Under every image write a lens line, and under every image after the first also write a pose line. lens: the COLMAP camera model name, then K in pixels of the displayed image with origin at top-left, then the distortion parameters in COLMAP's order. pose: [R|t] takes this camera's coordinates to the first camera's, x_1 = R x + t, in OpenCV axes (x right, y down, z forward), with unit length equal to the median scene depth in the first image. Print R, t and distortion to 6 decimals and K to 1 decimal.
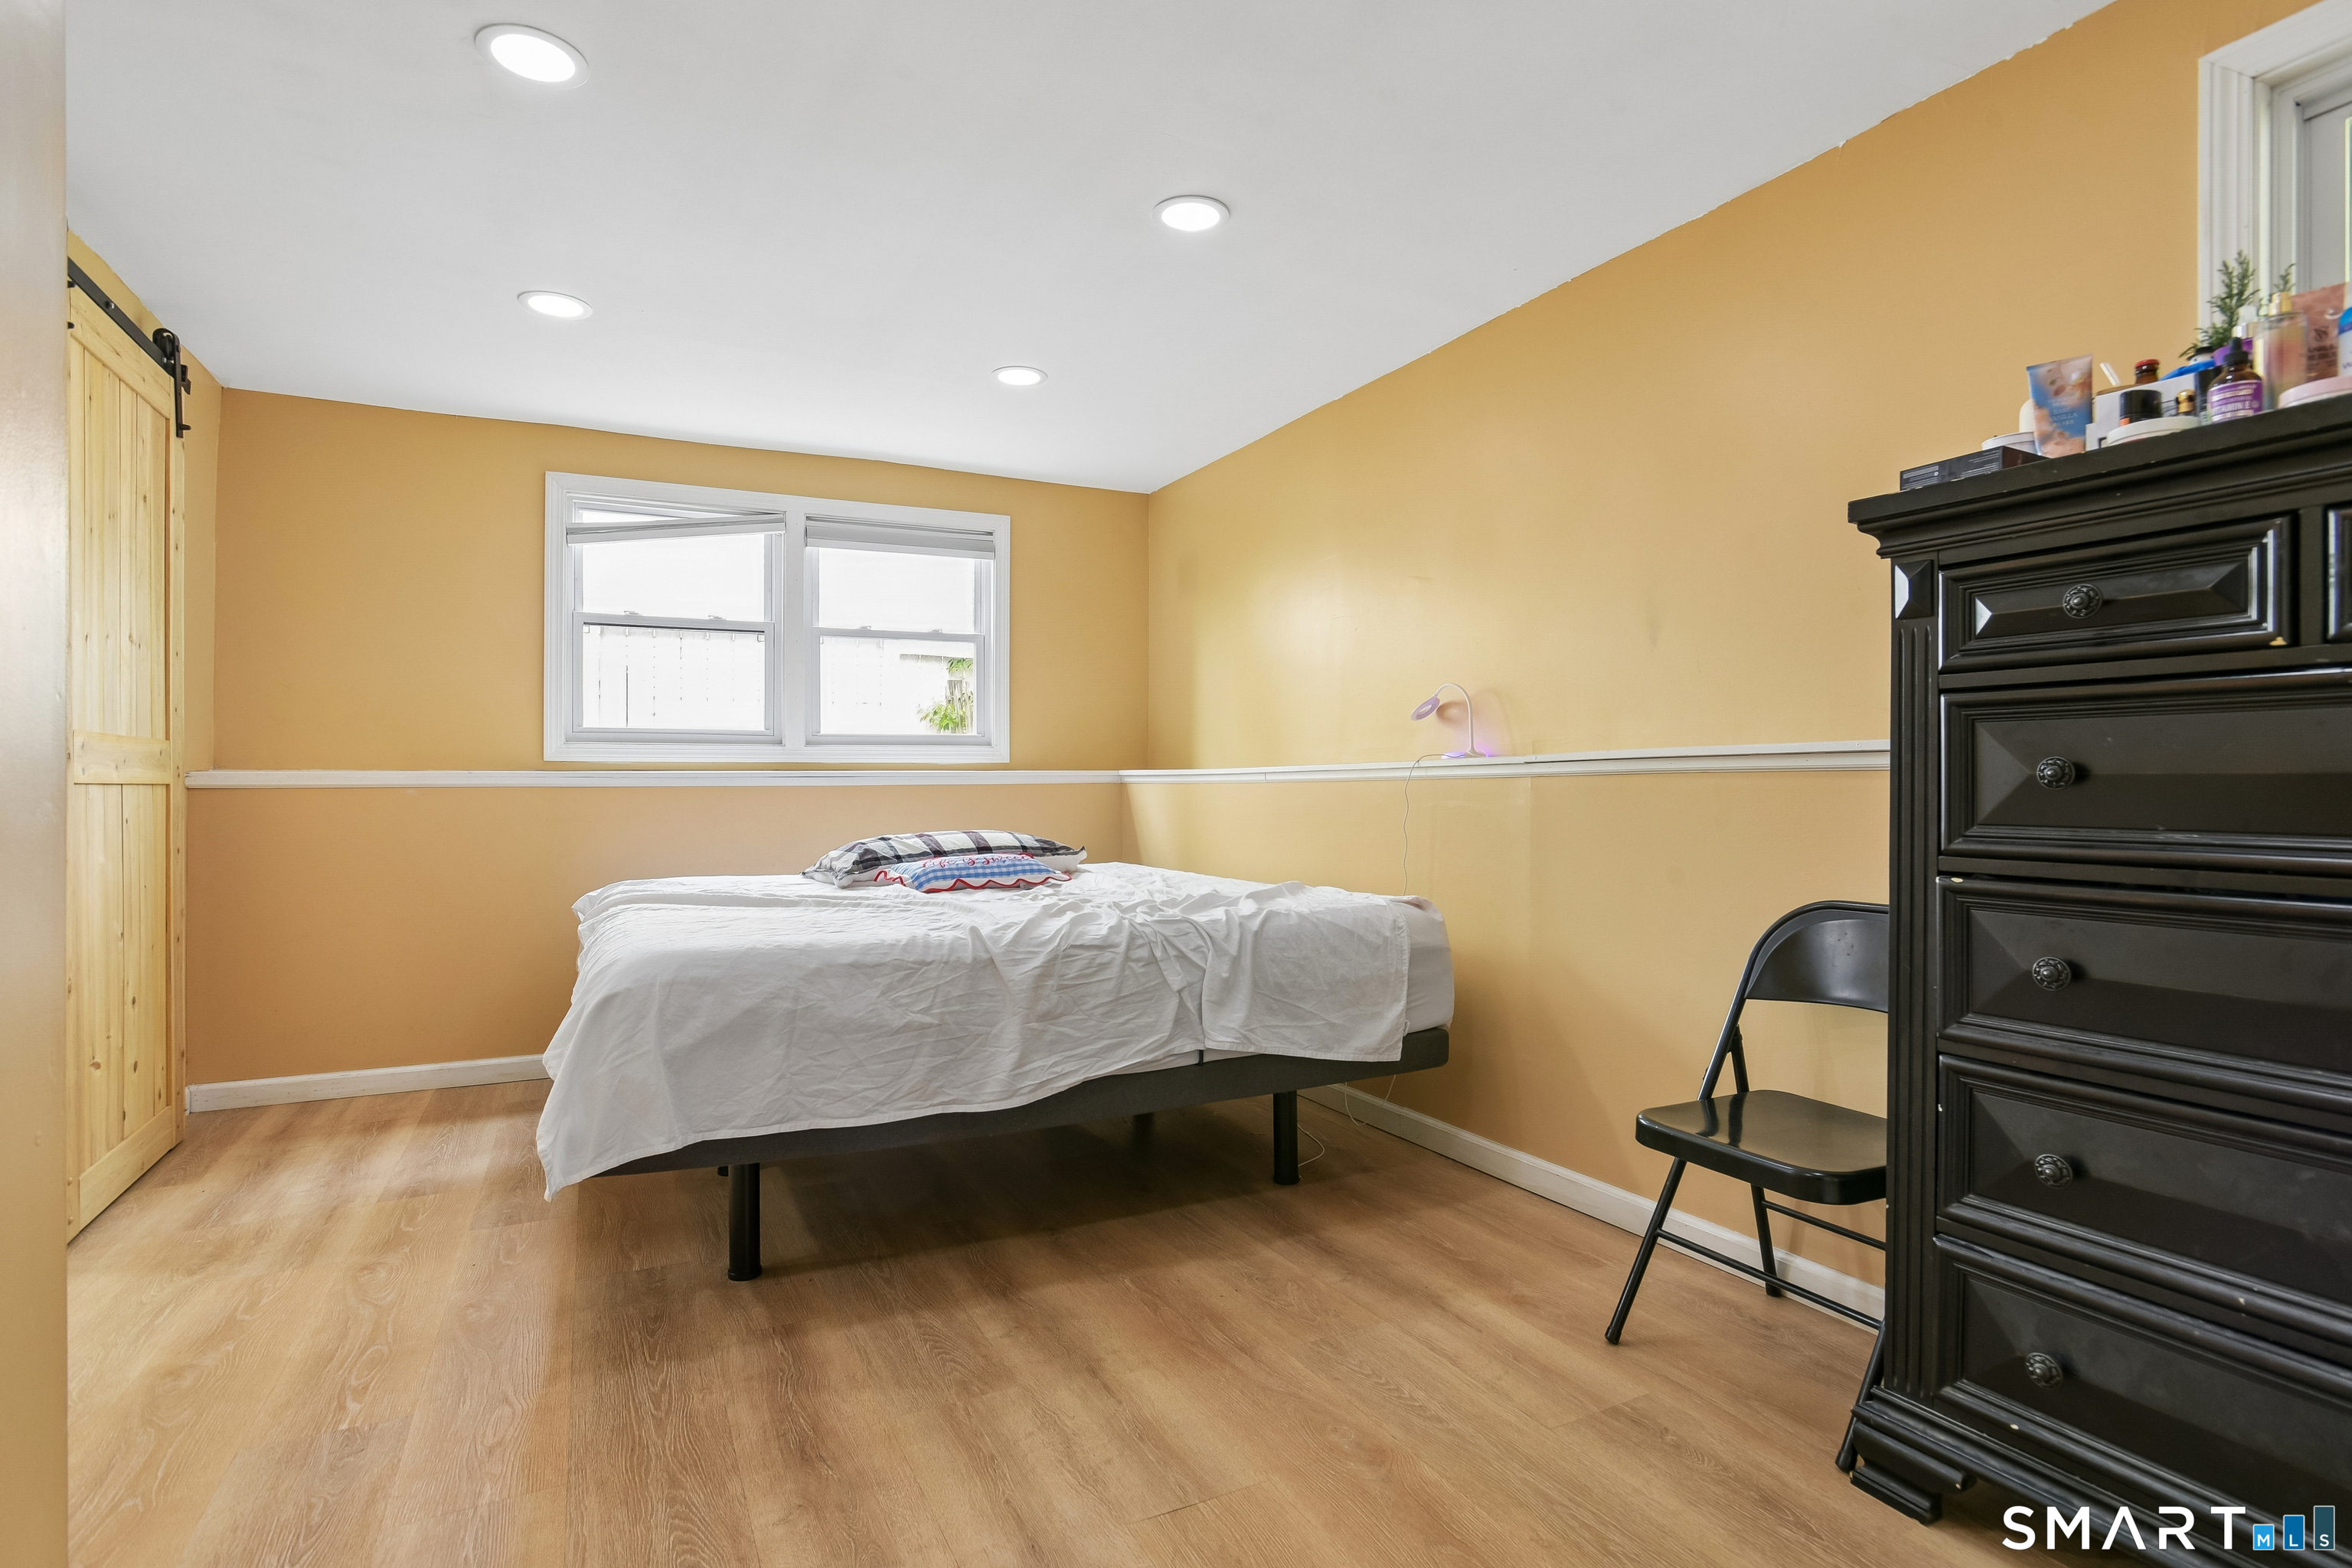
lens RADIAL K [[1129.2, 0, 1197.8], [0, 1129.2, 778.5], [0, 0, 1]] dist [-0.034298, 0.016332]
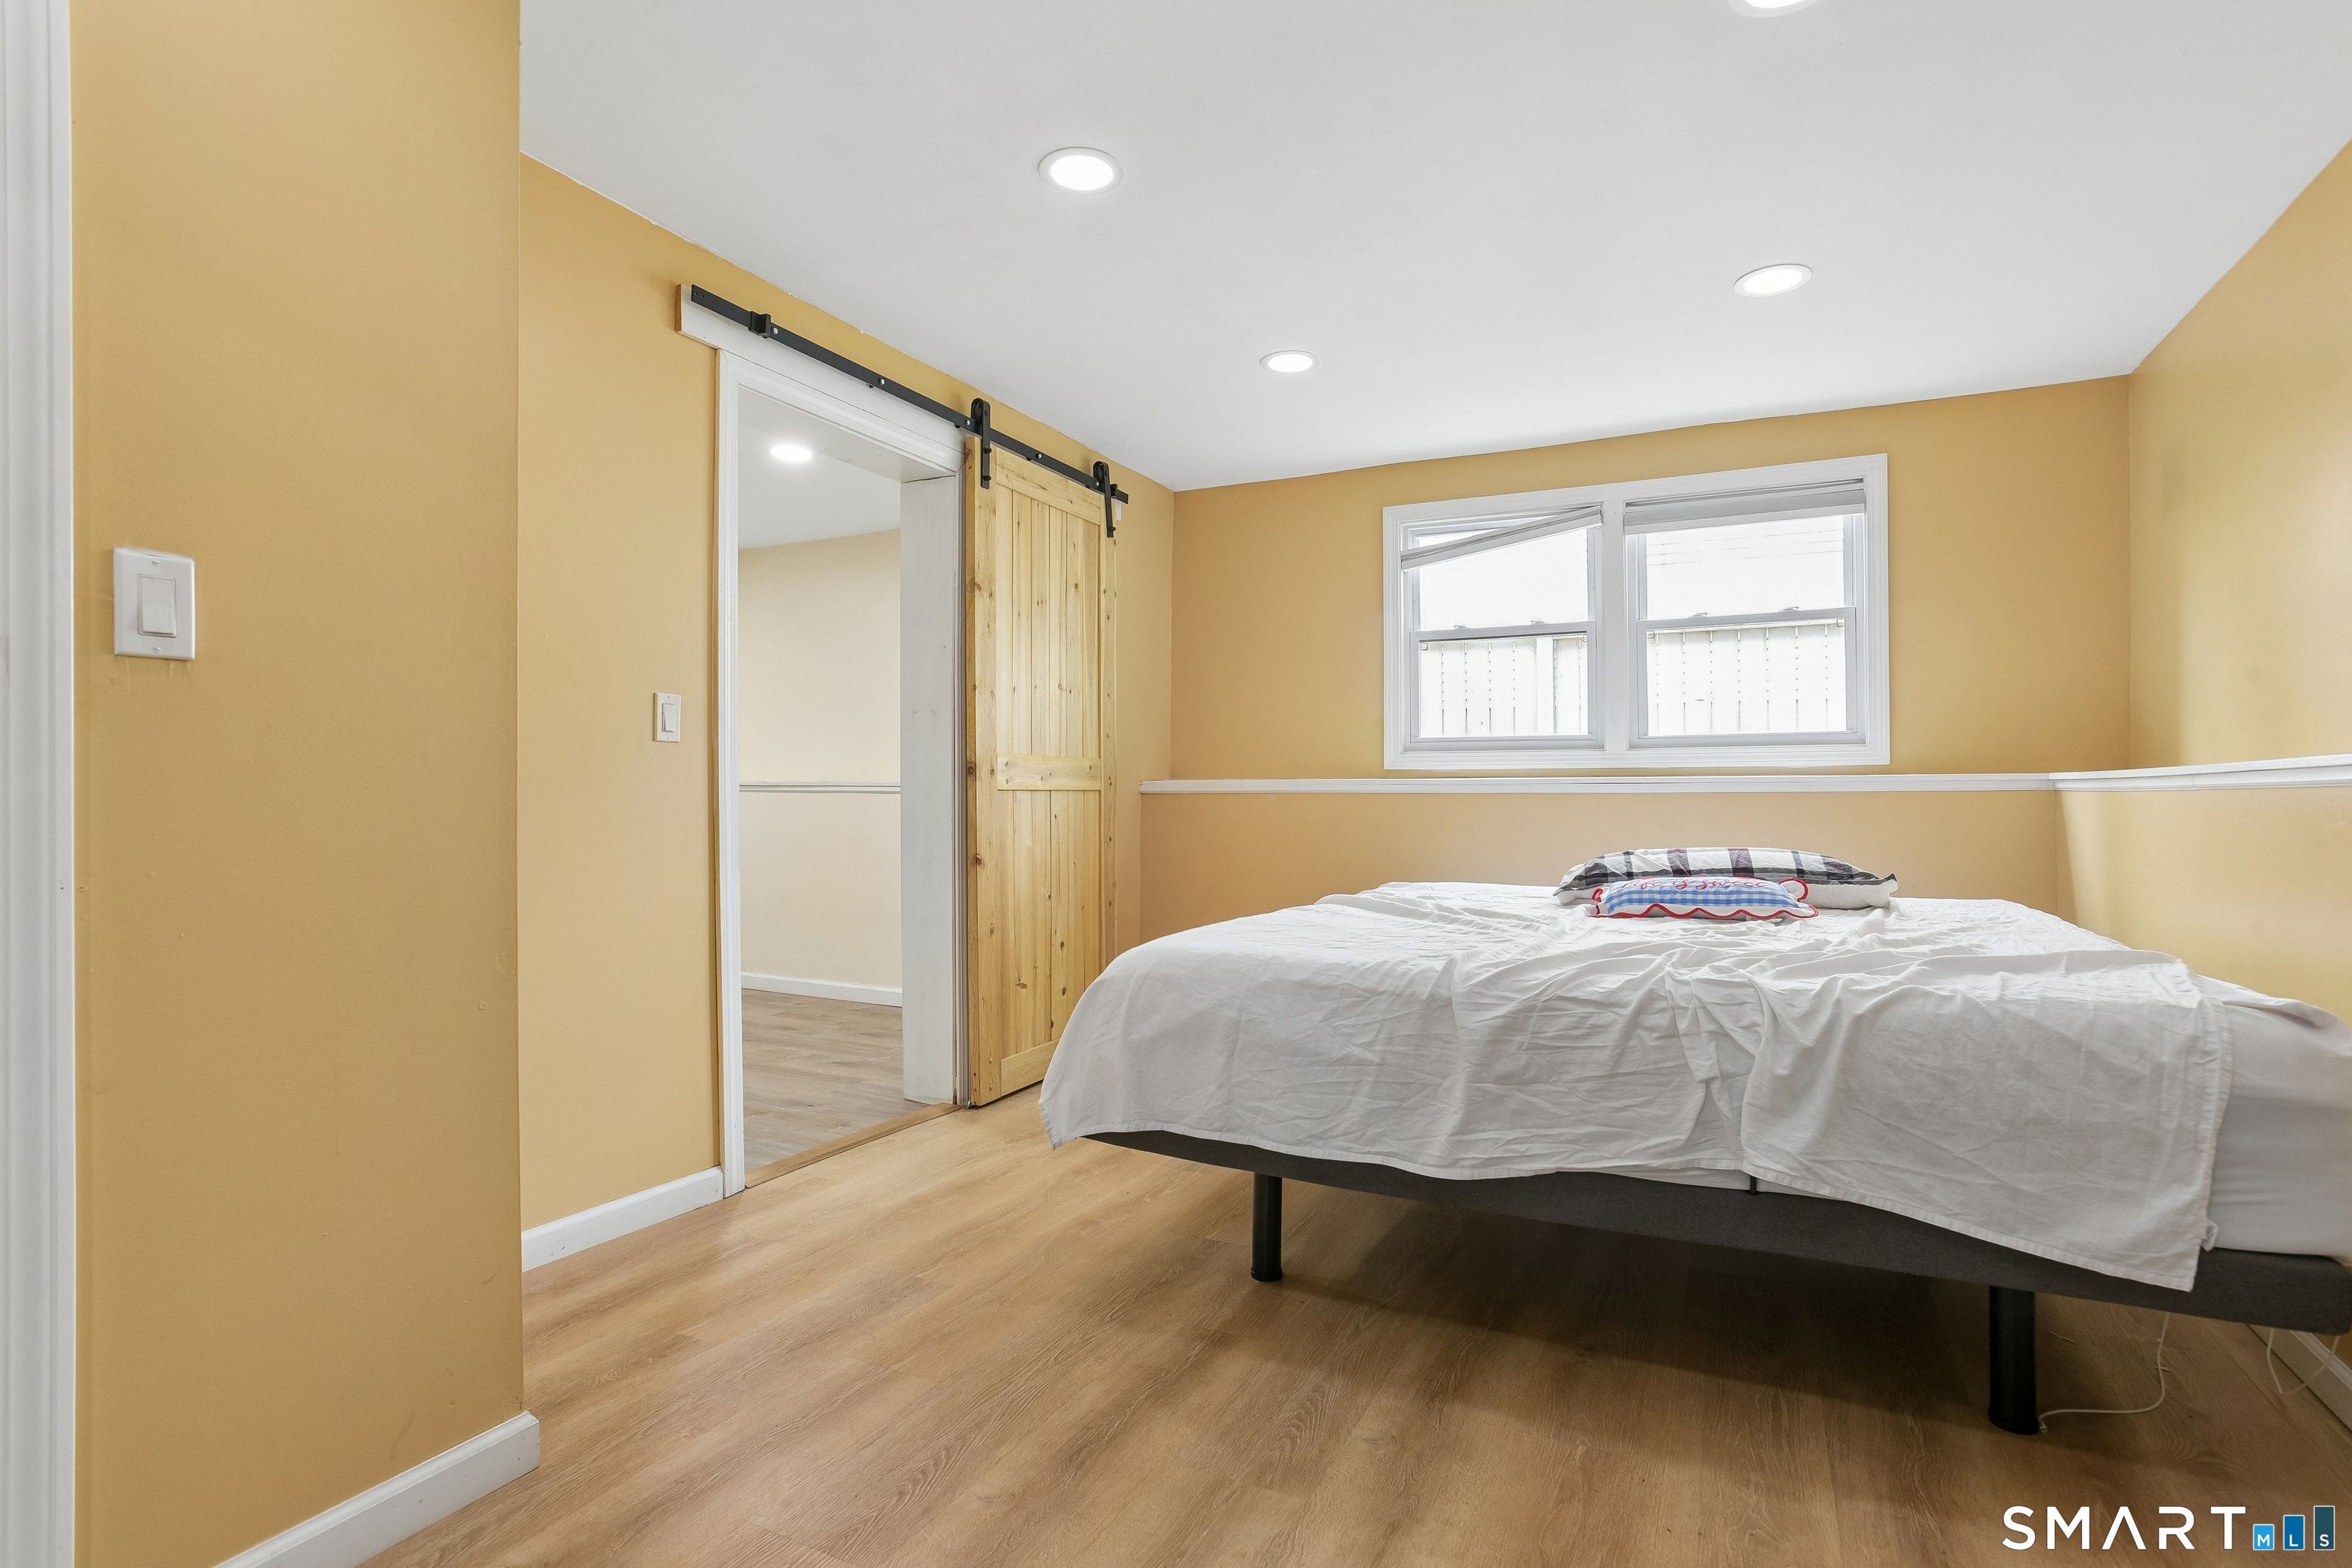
lens RADIAL K [[1129.2, 0, 1166.0], [0, 1129.2, 783.9], [0, 0, 1]] dist [-0.034298, 0.016332]
pose [[0.618845, -0.002713, -0.785508, 0.274512], [0.002236, 0.999996, -0.001692, -0.000303], [0.785510, -0.000709, 0.618849, 0.242567]]
